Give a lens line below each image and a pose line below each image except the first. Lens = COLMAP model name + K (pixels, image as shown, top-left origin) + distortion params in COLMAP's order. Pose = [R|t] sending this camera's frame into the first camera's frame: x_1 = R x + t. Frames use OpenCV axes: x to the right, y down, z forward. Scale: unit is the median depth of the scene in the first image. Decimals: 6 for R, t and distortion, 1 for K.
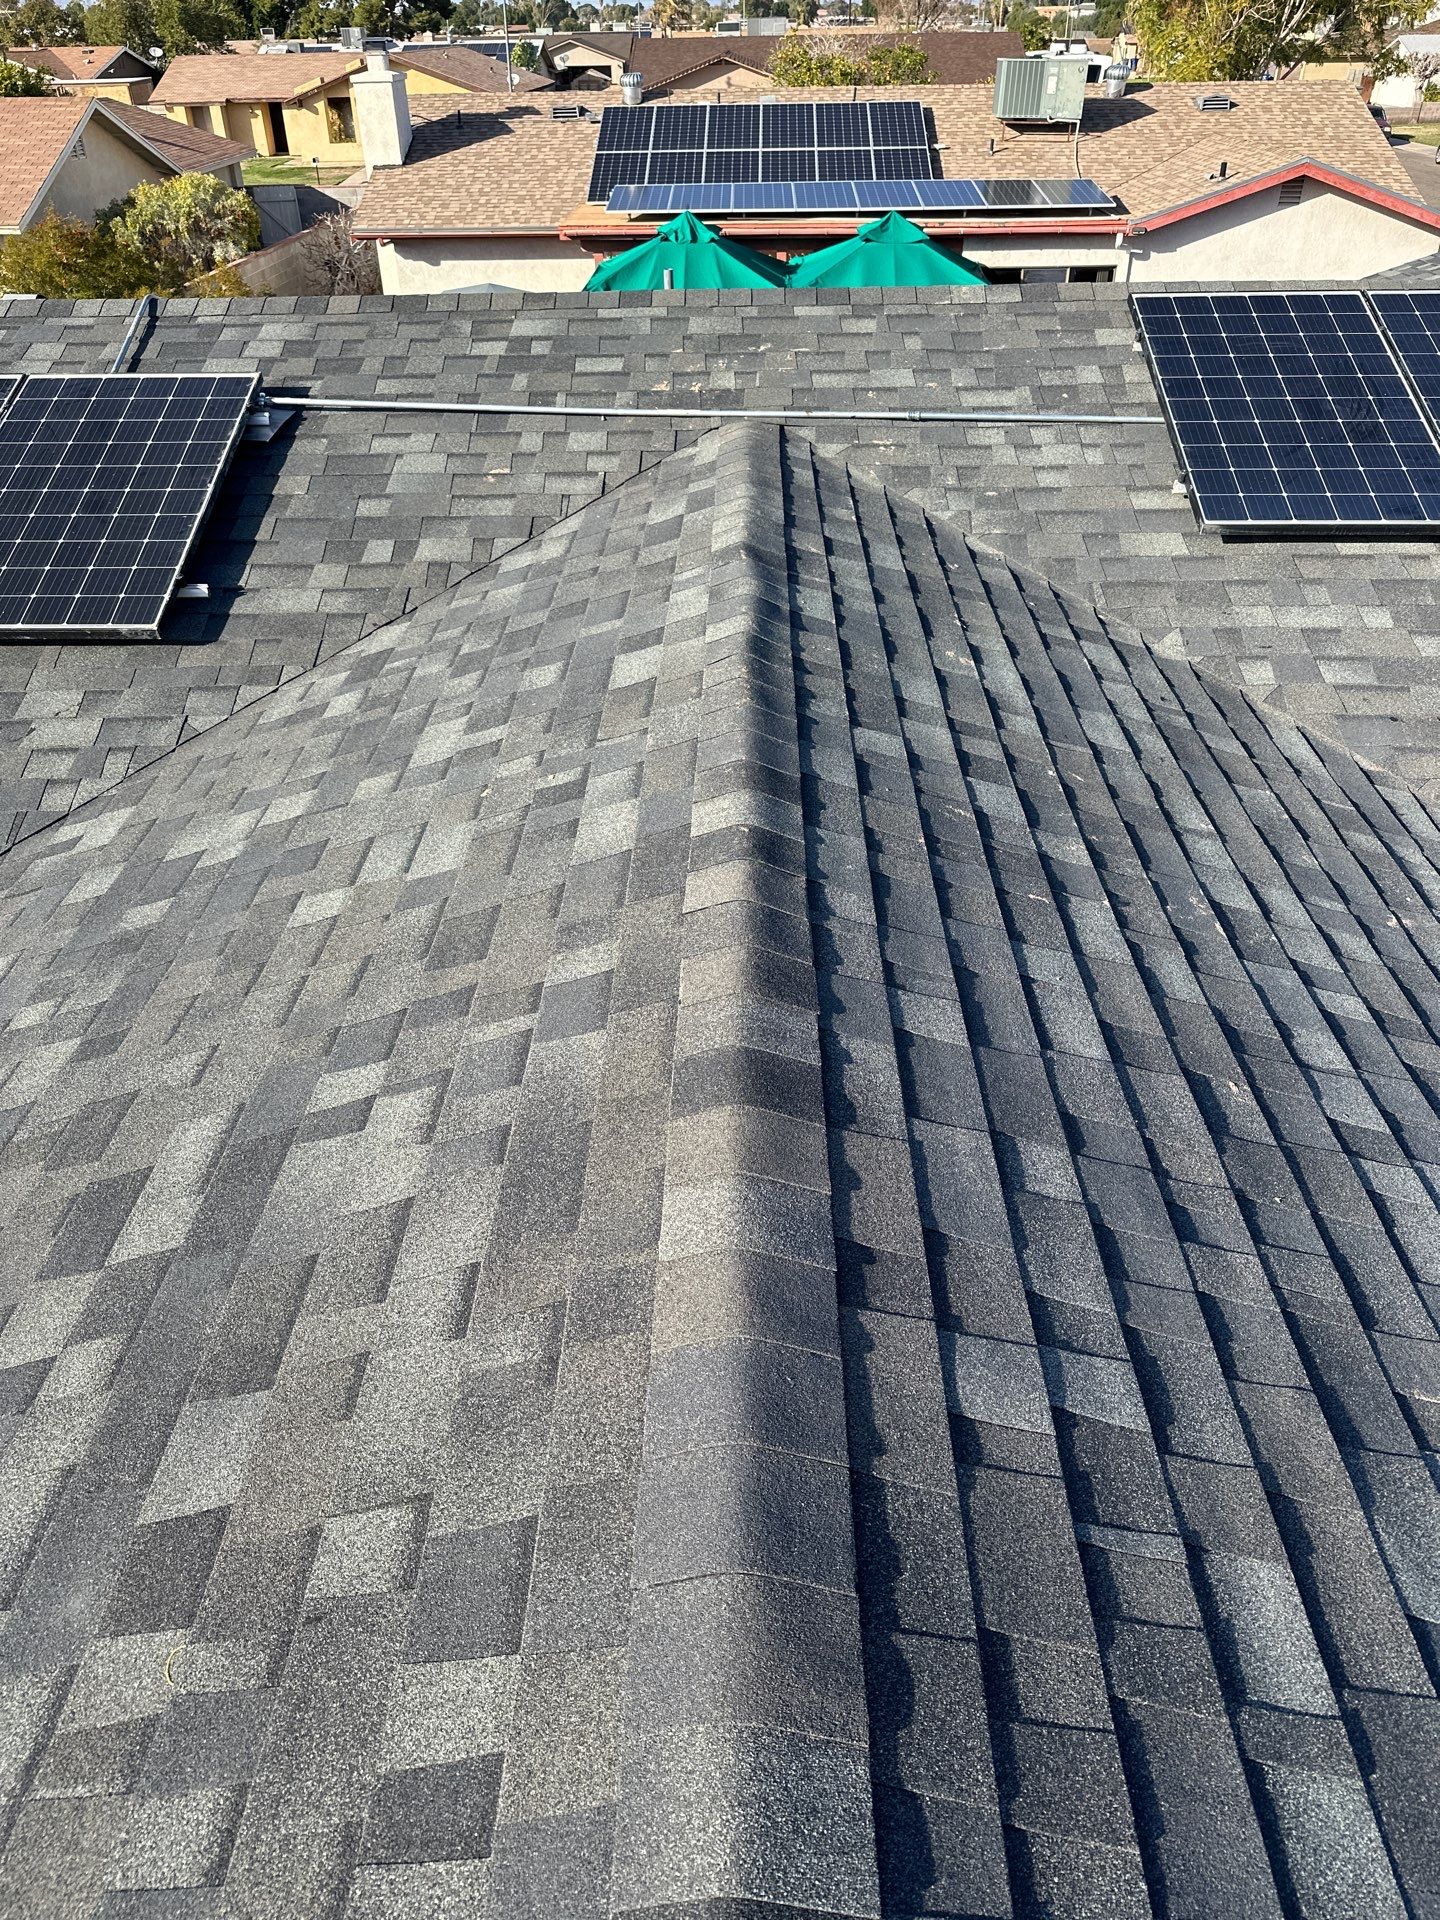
lens RADIAL K [[1322.6, 0, 720.0], [0, 1322.6, 960.0], [0, 0, 1]] dist [0.030999, -0.025168]
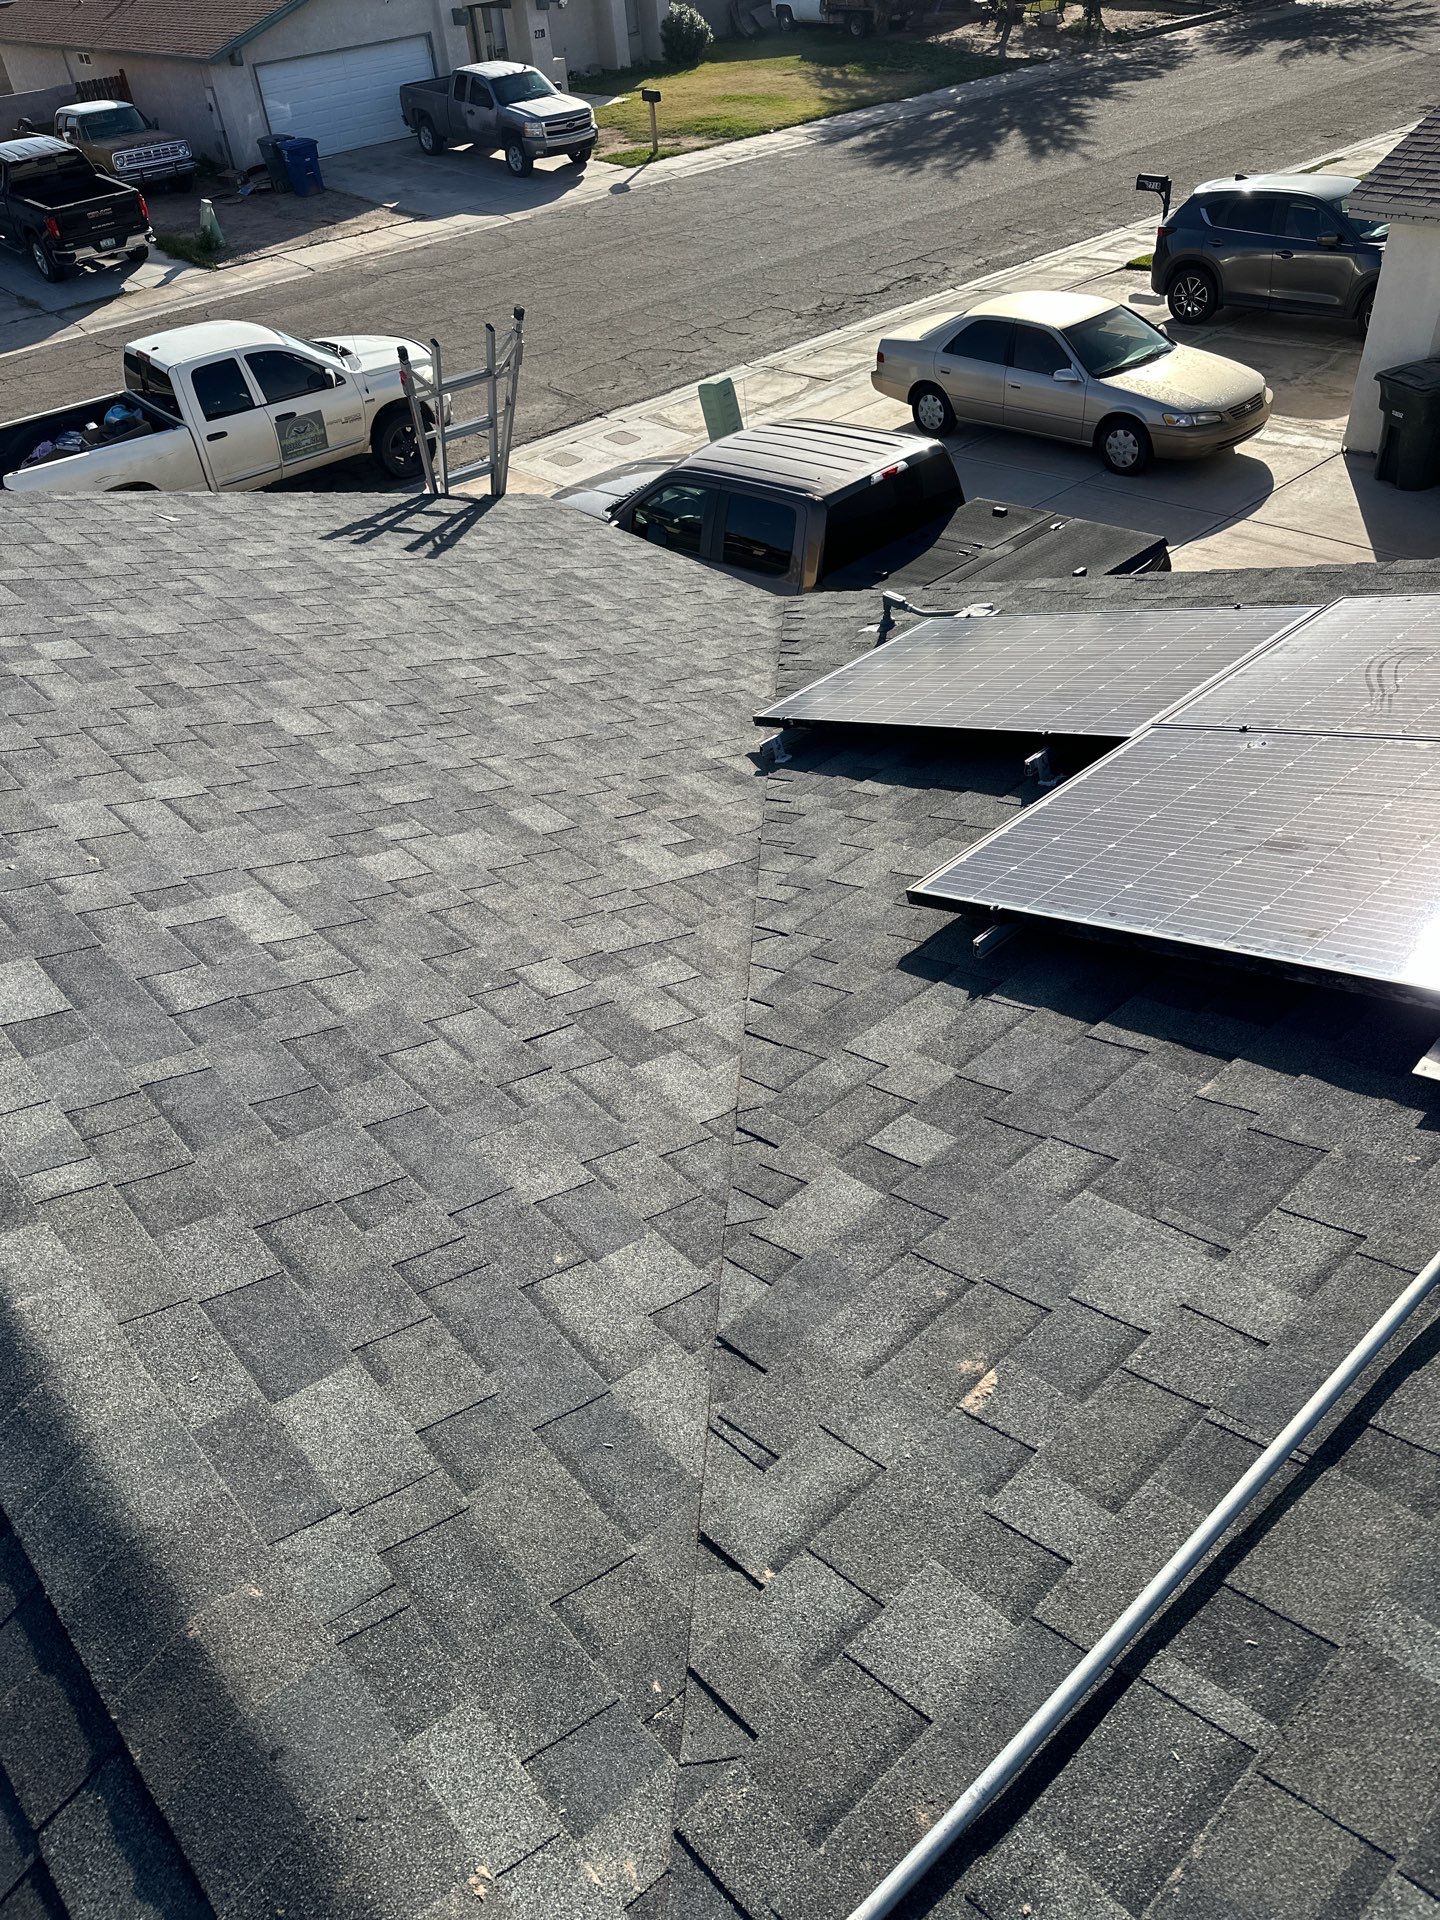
lens RADIAL K [[1322.6, 0, 720.0], [0, 1322.6, 960.0], [0, 0, 1]] dist [0.030999, -0.025168]
pose [[-0.732681, 0.460529, -0.501090, 0.007020], [-0.352361, 0.373221, 0.858224, -0.733100], [0.582254, 0.805369, -0.111179, 0.973692]]
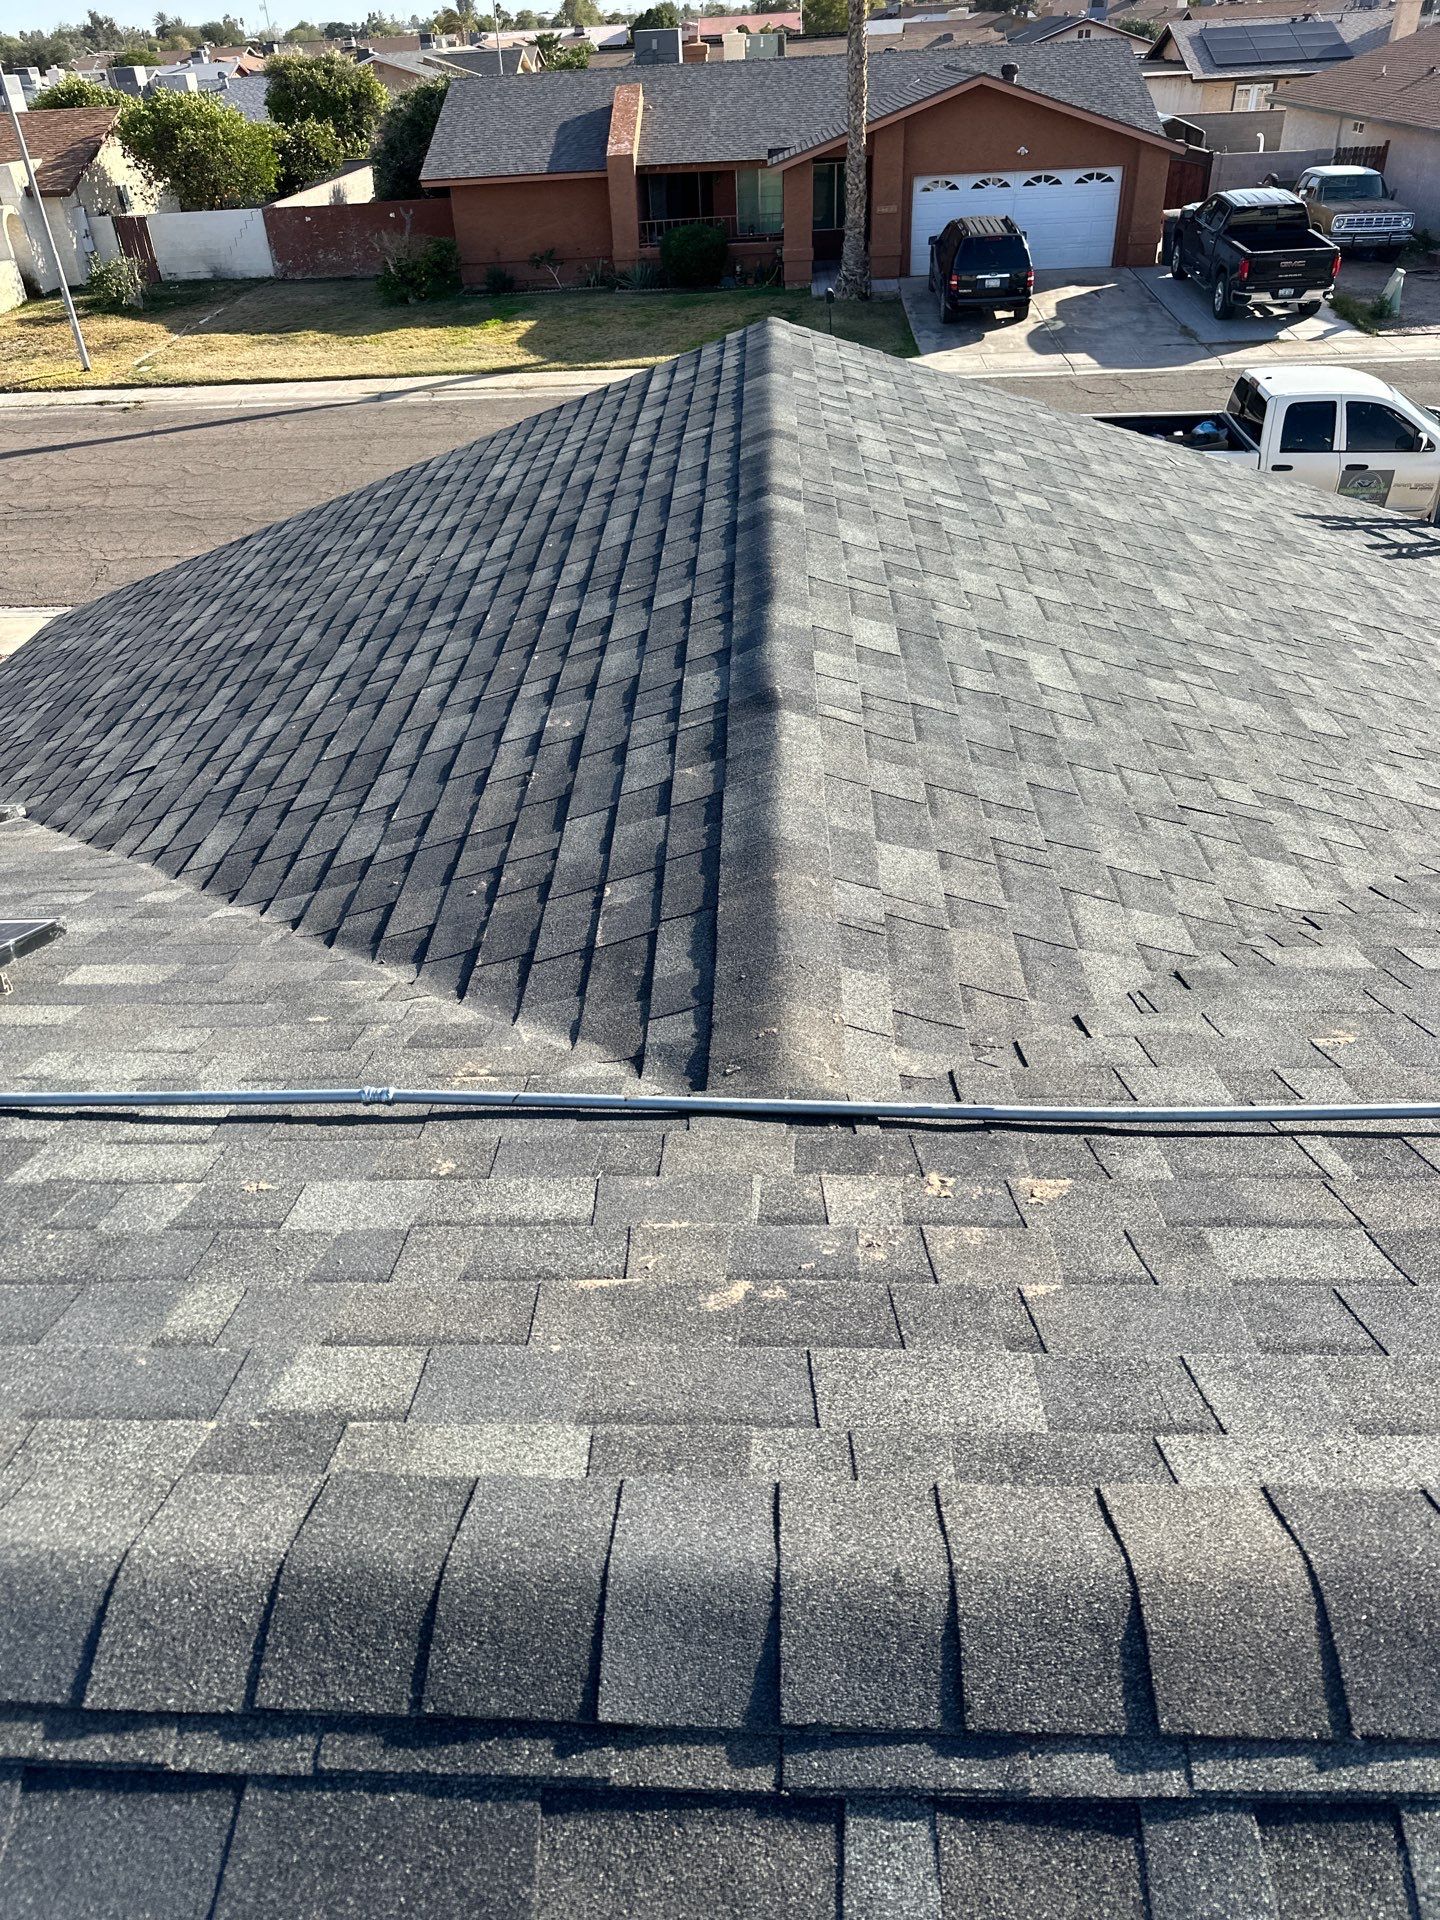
lens RADIAL K [[1322.6, 0, 720.0], [0, 1322.6, 960.0], [0, 0, 1]] dist [0.030999, -0.025168]
pose [[-0.999606, -0.003724, 0.027838, 0.021325], [0.025134, 0.323691, 0.945829, -0.849655], [-0.012533, 0.946156, -0.323469, 1.220041]]
